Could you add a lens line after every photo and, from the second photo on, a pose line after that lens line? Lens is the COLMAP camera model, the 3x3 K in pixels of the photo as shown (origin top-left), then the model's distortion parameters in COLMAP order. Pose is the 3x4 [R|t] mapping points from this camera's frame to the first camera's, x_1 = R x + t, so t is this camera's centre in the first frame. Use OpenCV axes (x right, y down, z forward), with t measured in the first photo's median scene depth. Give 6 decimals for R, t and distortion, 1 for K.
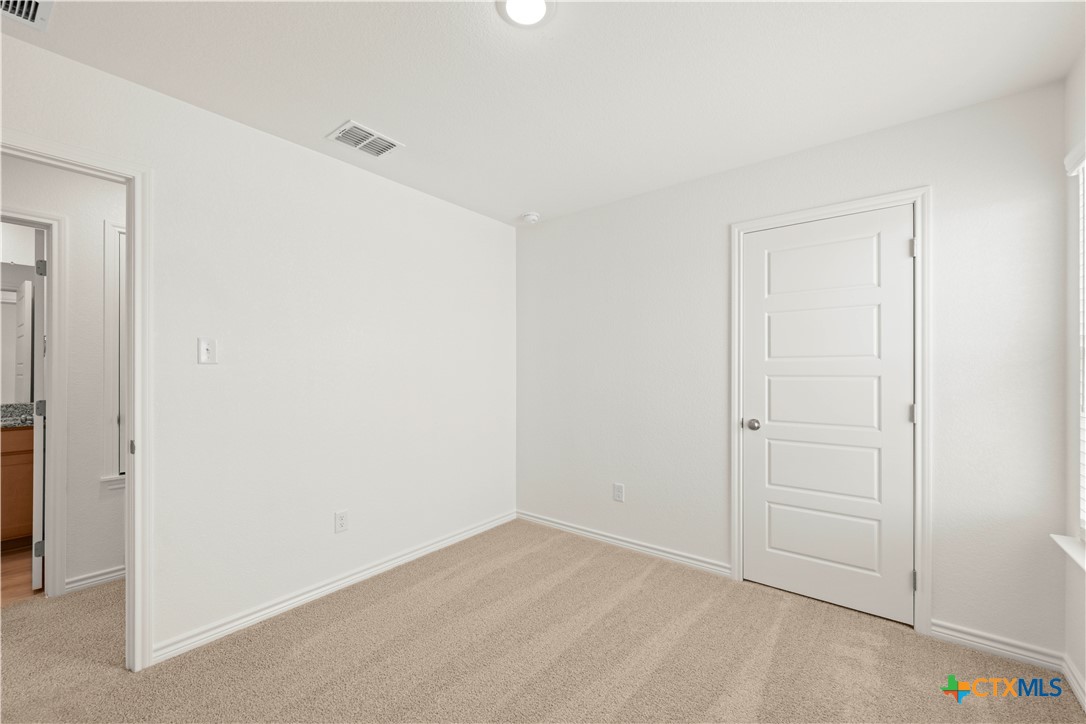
lens RADIAL K [[439.0, 0, 543.0], [0, 439.0, 362.0], [0, 0, 1]] dist [-0.001490, -0.000225]
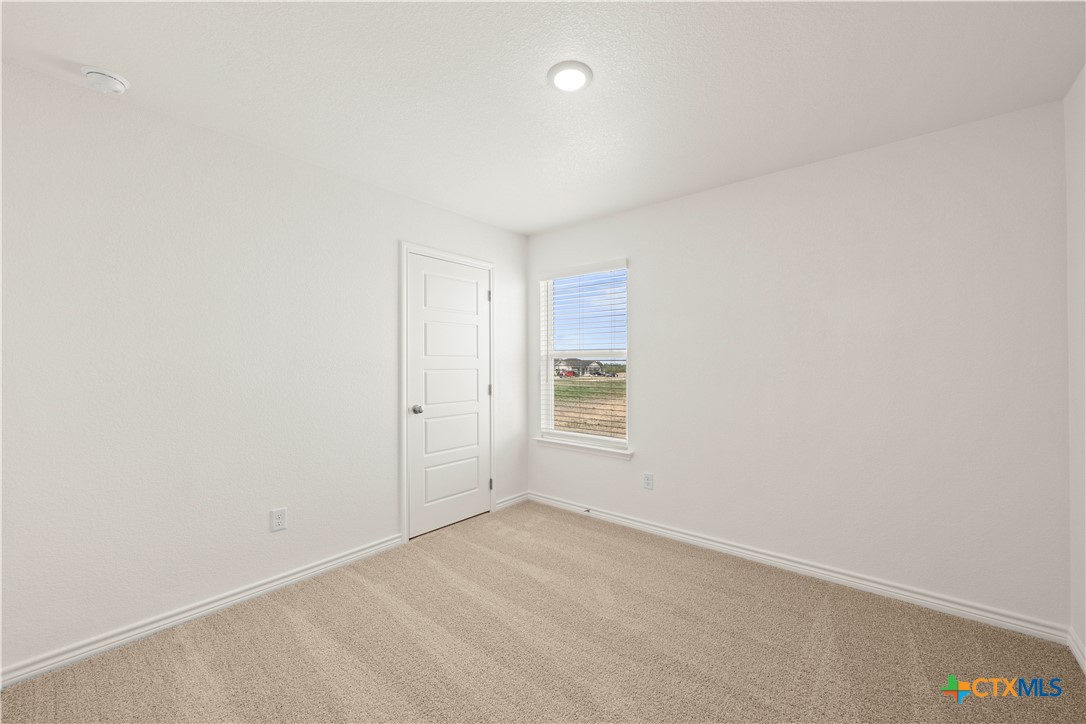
lens RADIAL K [[425.2, 0, 548.4], [0, 425.2, 363.5], [0, 0, 1]] dist [-0.000249, 0.000011]
pose [[0.025311, 0.011085, 0.999618, -0.722035], [-0.003643, 0.999933, -0.010996, 0.025859], [-0.999673, -0.003364, 0.025350, 0.607369]]
